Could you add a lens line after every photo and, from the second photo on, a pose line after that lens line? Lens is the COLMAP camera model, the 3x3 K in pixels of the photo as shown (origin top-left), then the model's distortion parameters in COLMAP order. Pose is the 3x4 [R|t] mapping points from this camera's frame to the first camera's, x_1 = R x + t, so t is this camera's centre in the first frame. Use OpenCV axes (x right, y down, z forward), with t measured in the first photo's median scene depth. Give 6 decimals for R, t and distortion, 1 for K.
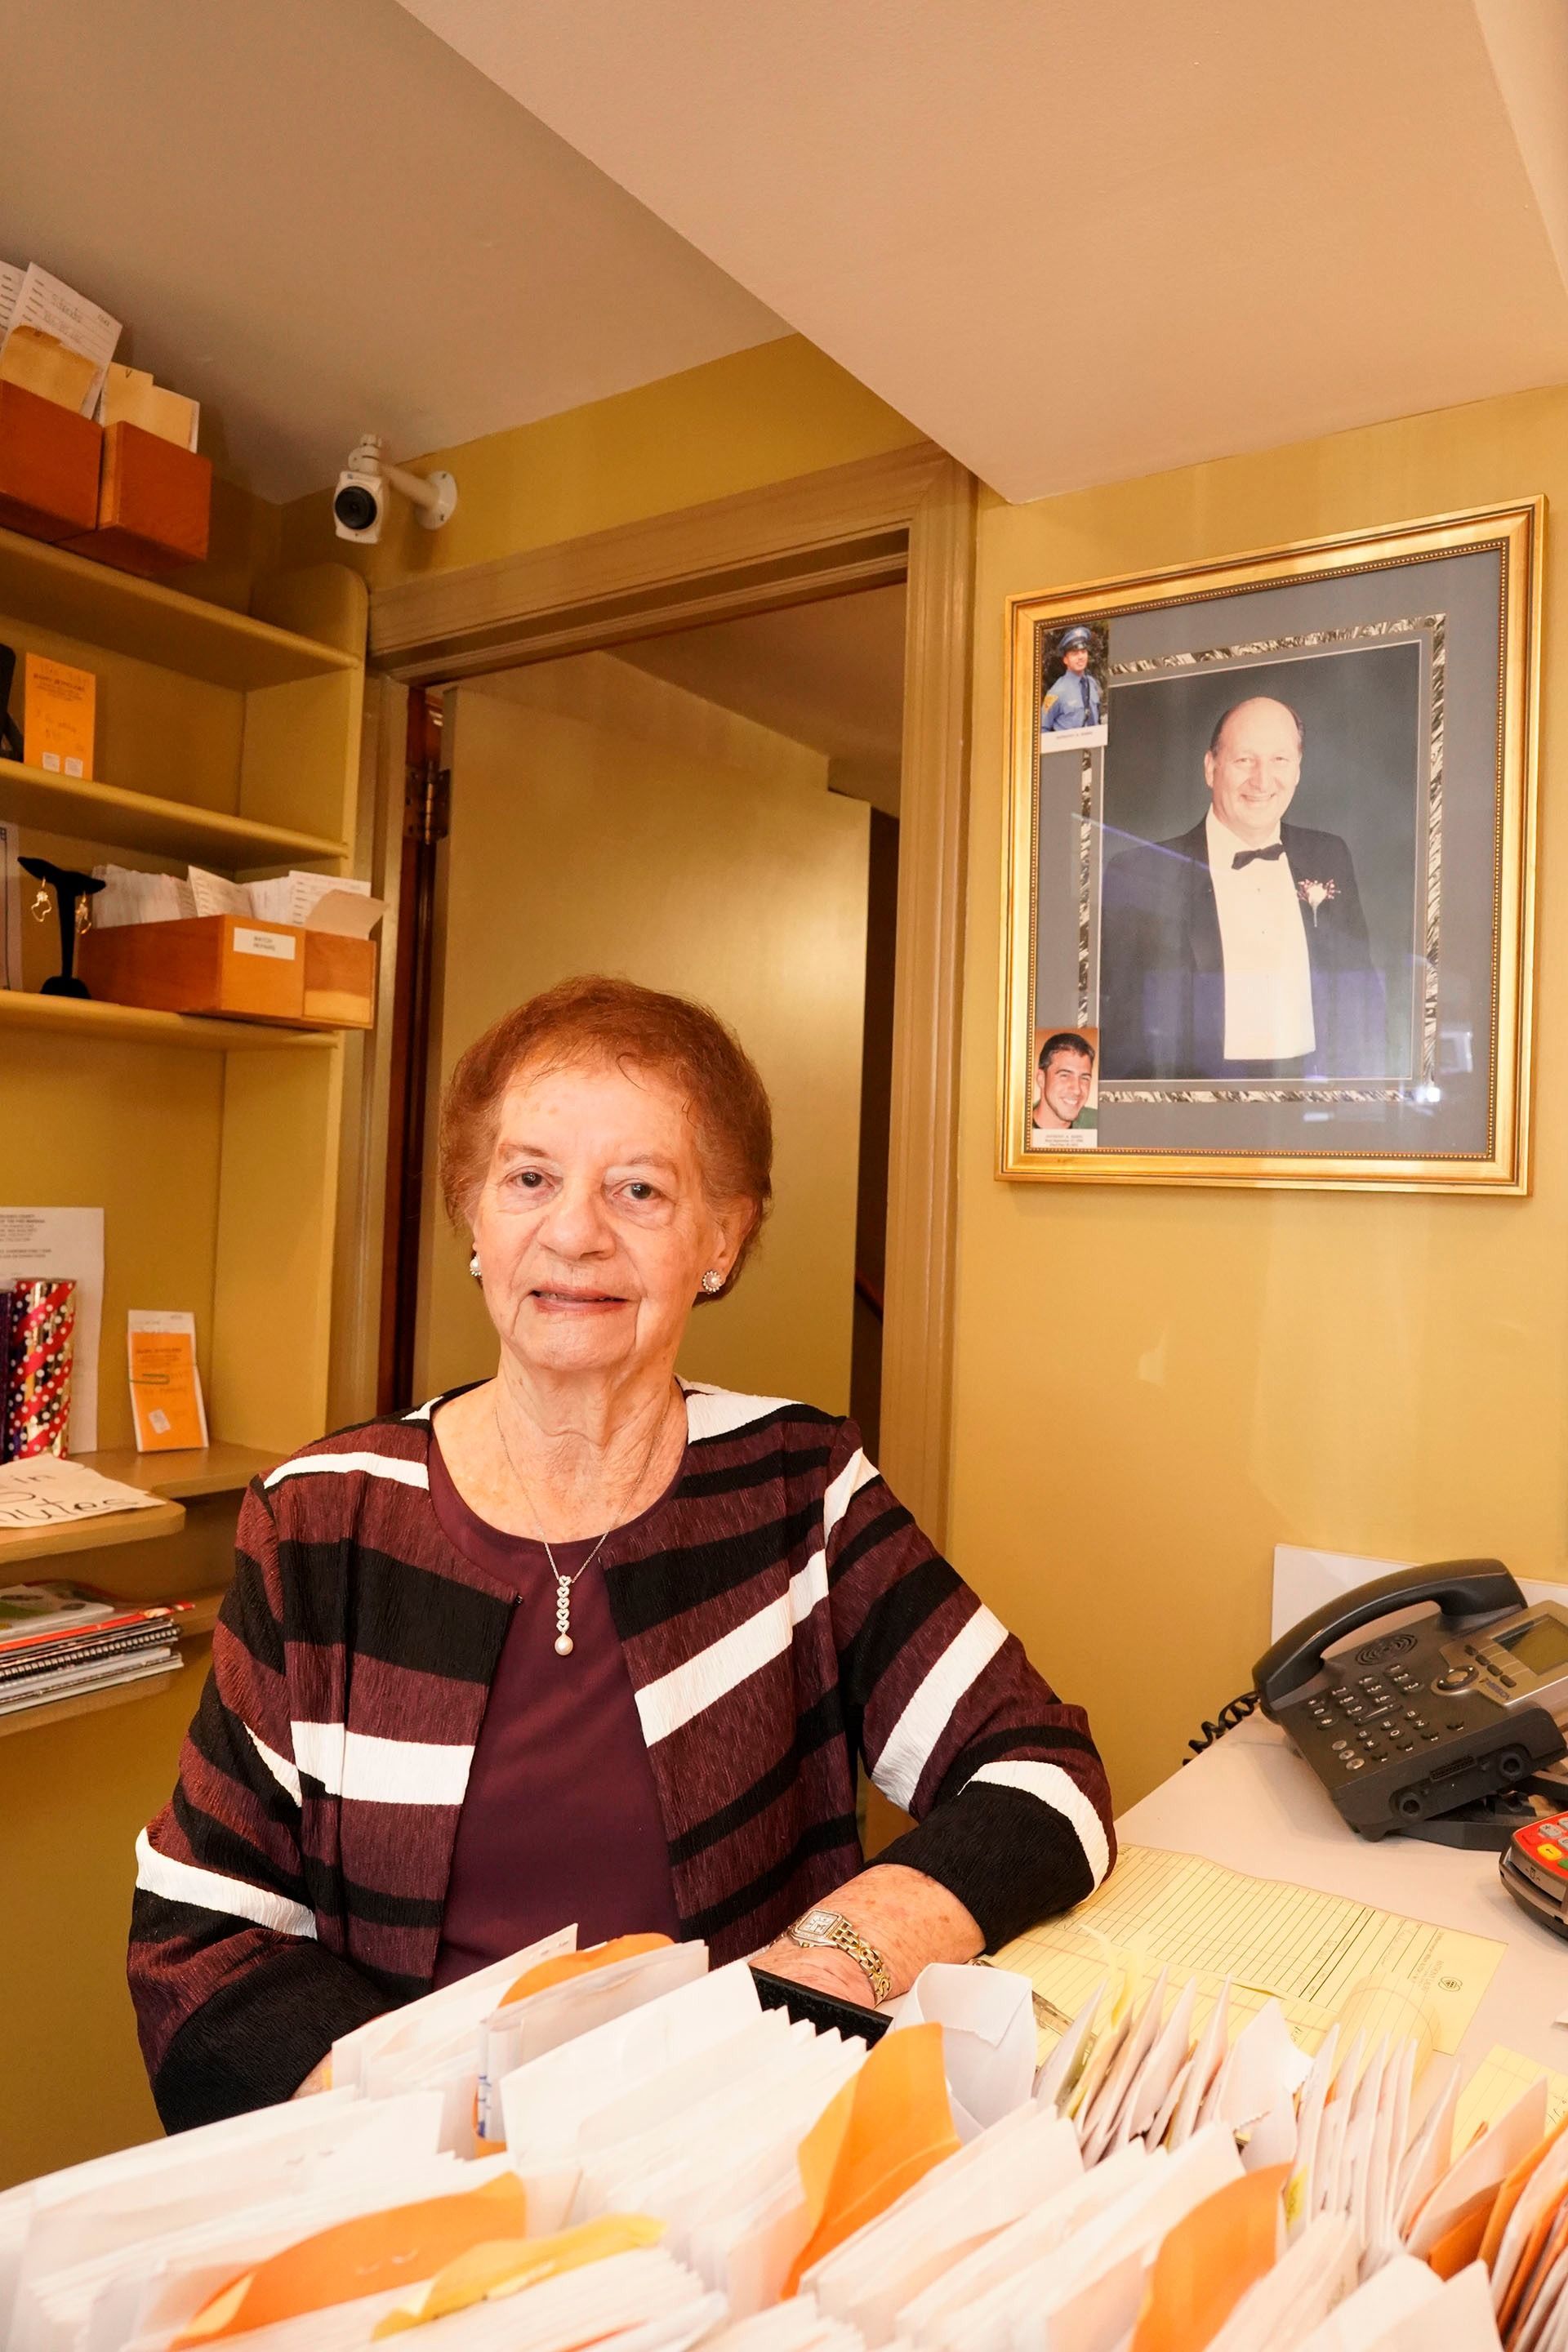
lens RADIAL K [[1586.4, 0, 785.5], [0, 1586.4, 1162.7], [0, 0, 1]] dist [-0.041887, 0.003065]
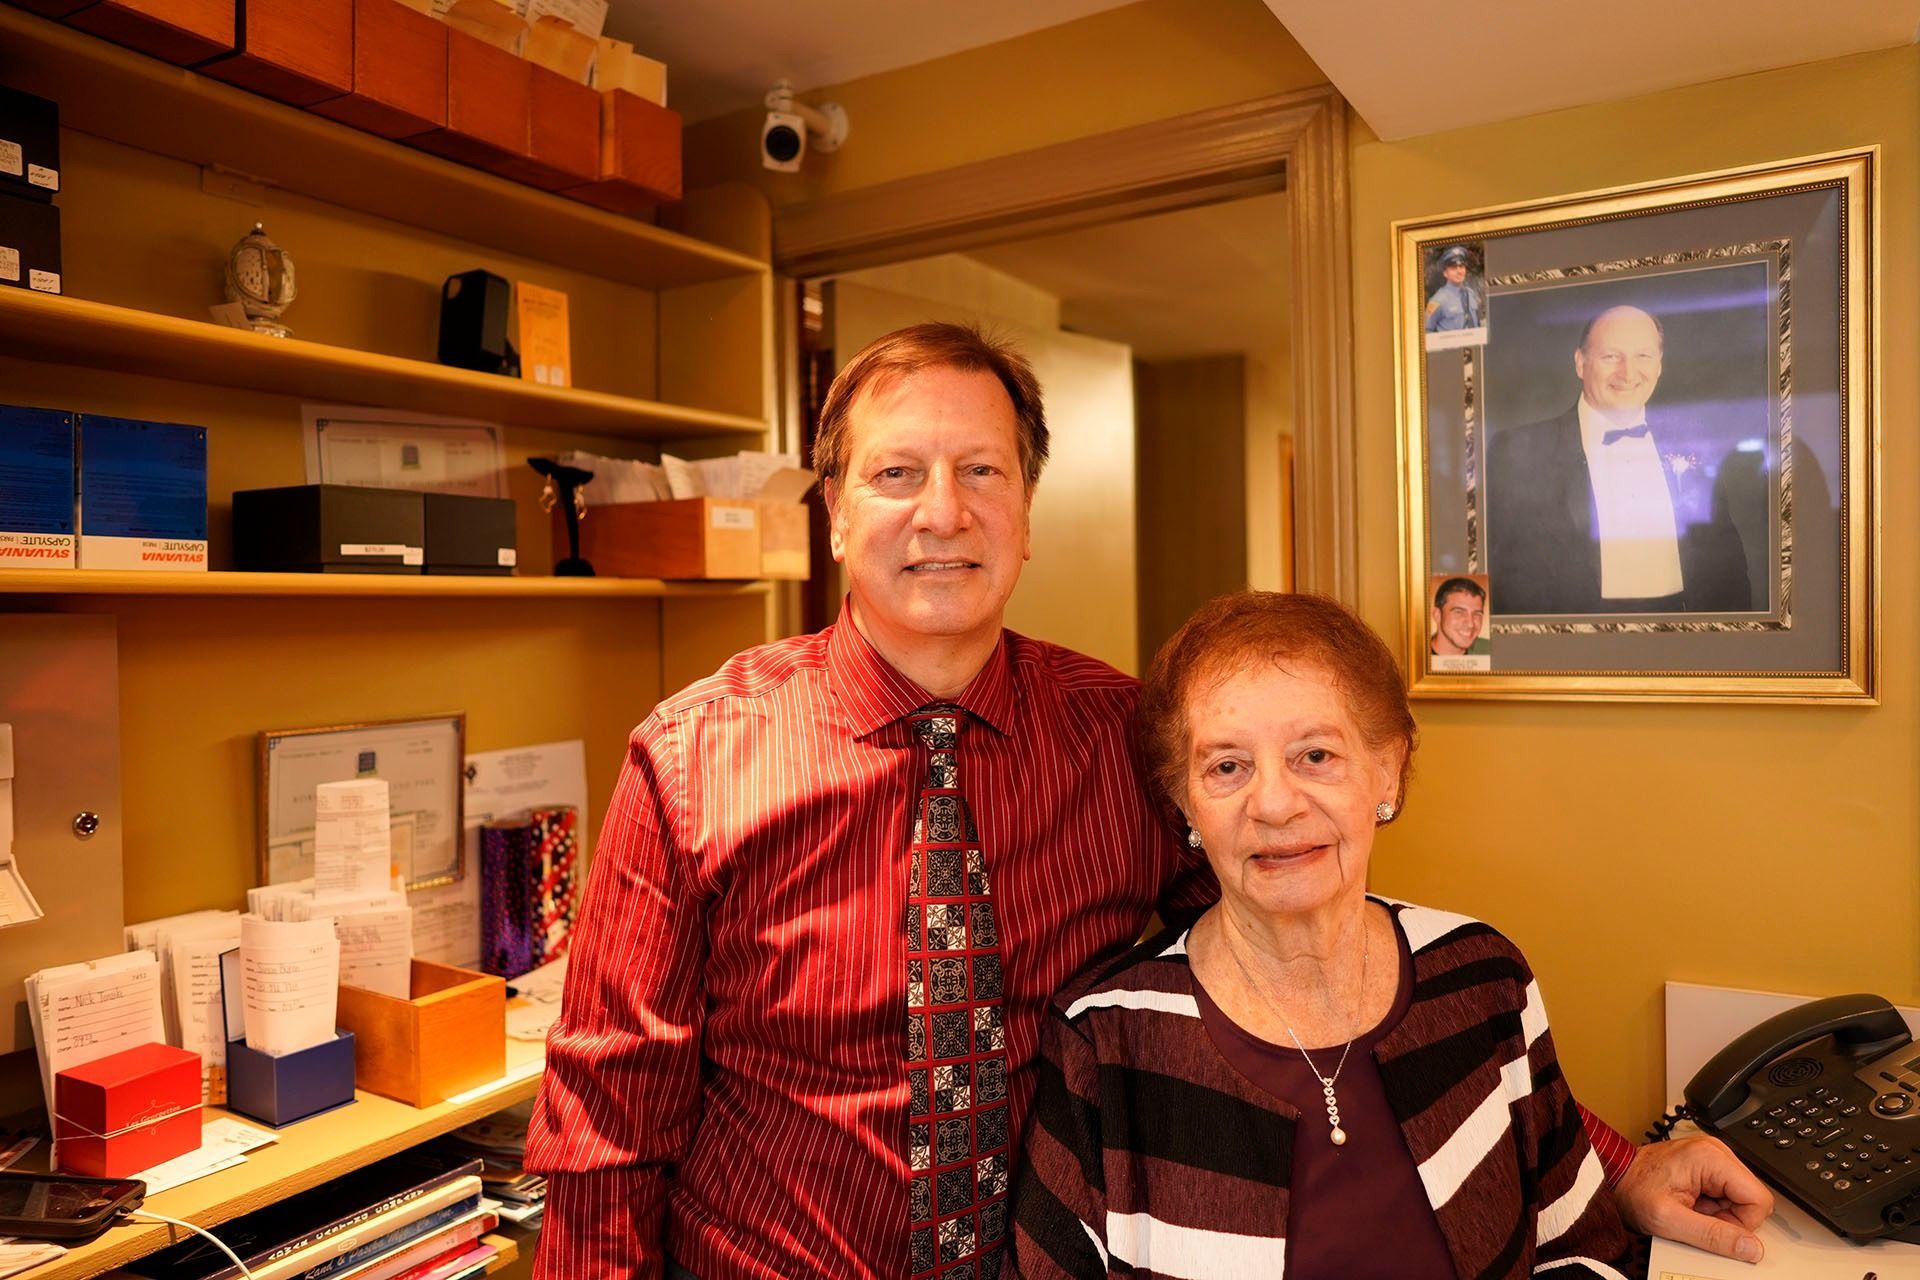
lens RADIAL K [[1388.6, 0, 954.8], [0, 1388.6, 642.2], [0, 0, 1]] dist [-0.044529, 0.035171]
pose [[0.998188, -0.050985, 0.031966, -0.251702], [0.050312, 0.998502, 0.021509, -0.074779], [-0.033015, -0.019862, 0.999258, -0.063359]]
